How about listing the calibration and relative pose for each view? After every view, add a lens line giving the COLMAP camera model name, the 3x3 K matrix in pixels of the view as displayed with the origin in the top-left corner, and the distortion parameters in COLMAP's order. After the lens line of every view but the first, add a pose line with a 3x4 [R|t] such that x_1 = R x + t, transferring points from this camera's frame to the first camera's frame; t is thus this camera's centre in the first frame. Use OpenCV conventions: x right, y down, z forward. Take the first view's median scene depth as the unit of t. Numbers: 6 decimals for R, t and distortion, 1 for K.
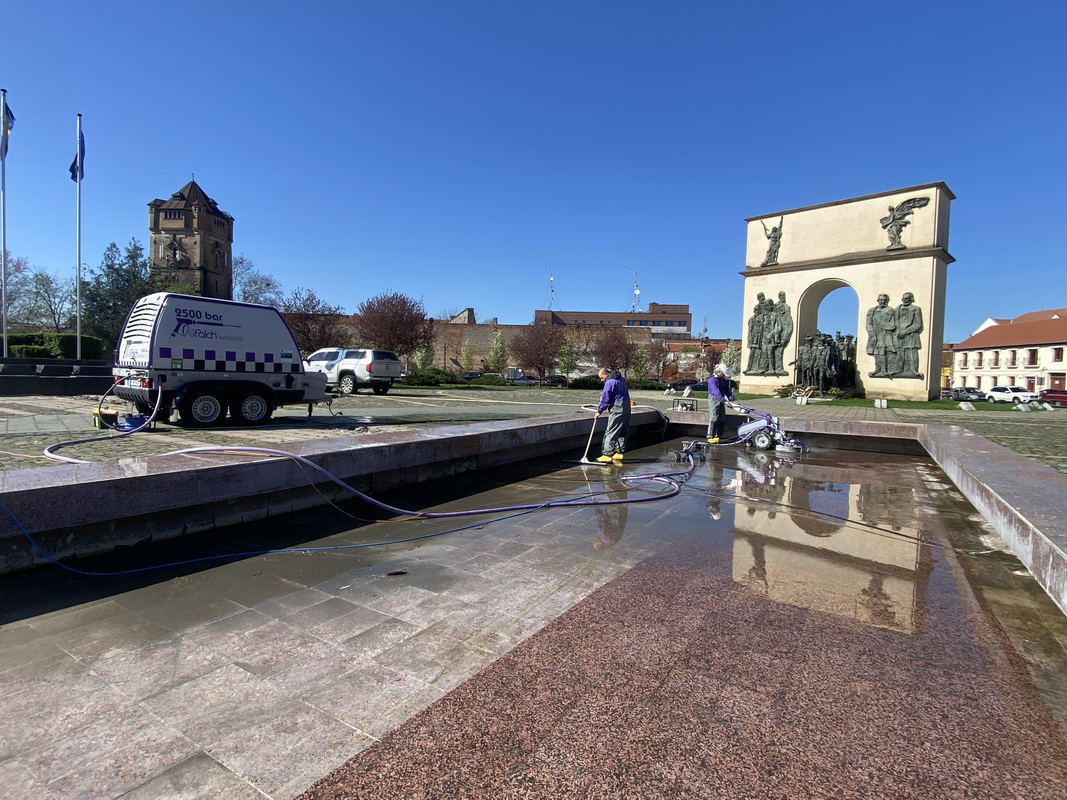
lens RADIAL K [[544.9, 0, 532.1], [0, 544.9, 396.9], [0, 0, 1]] dist [0.043387, -0.044357]
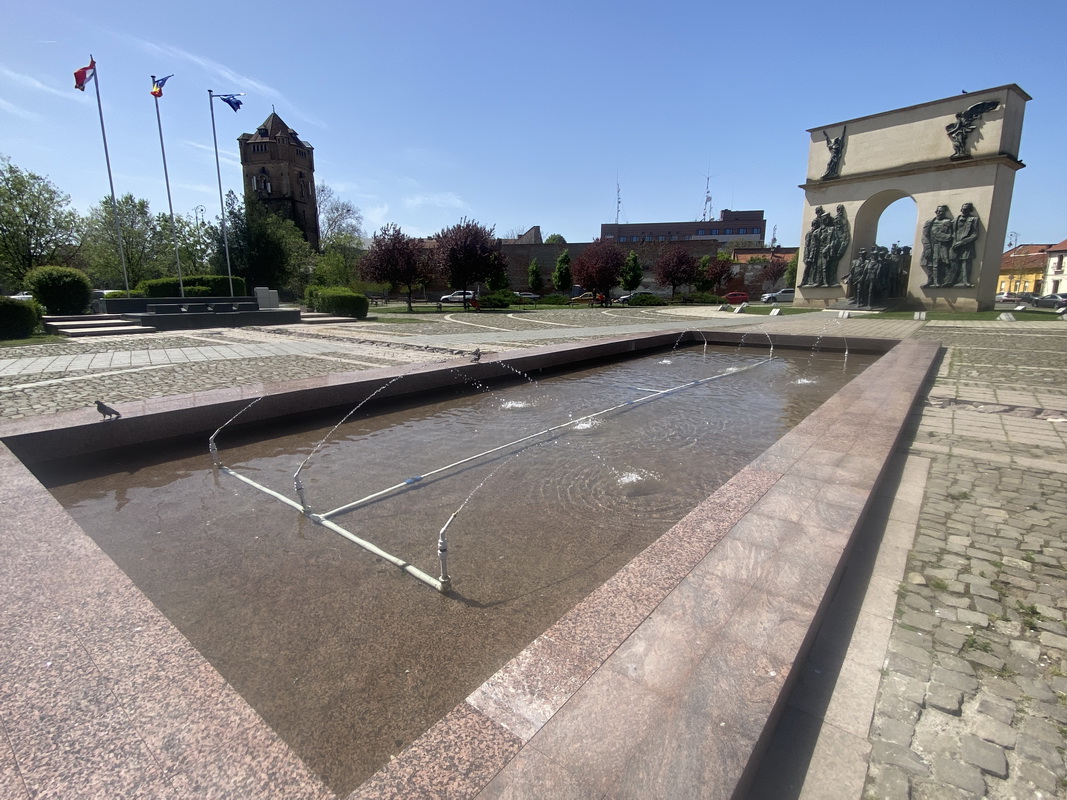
lens RADIAL K [[529.9, 0, 533.5], [0, 529.9, 400.0], [0, 0, 1]] dist [-0.000695, -0.001608]
pose [[0.992028, -0.003200, -0.125976, 0.014478], [0.023888, 0.986328, 0.163054, -0.009749], [0.123731, -0.164764, 0.978541, -0.092767]]
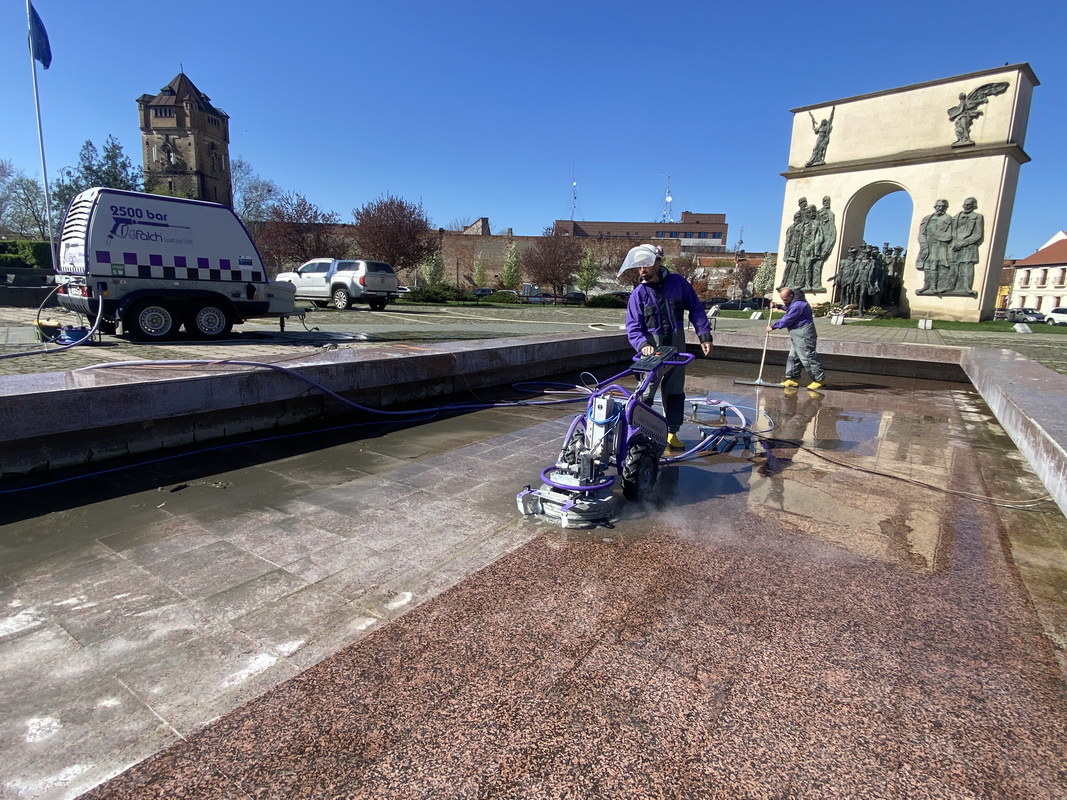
lens RADIAL K [[568.9, 0, 530.2], [0, 568.9, 402.9], [0, 0, 1]] dist [0.020394, -0.021005]
pose [[0.999212, 0.013897, -0.037187, 0.015896], [-0.008103, 0.988400, 0.151654, 0.001905], [0.038863, -0.151233, 0.987734, 0.019864]]
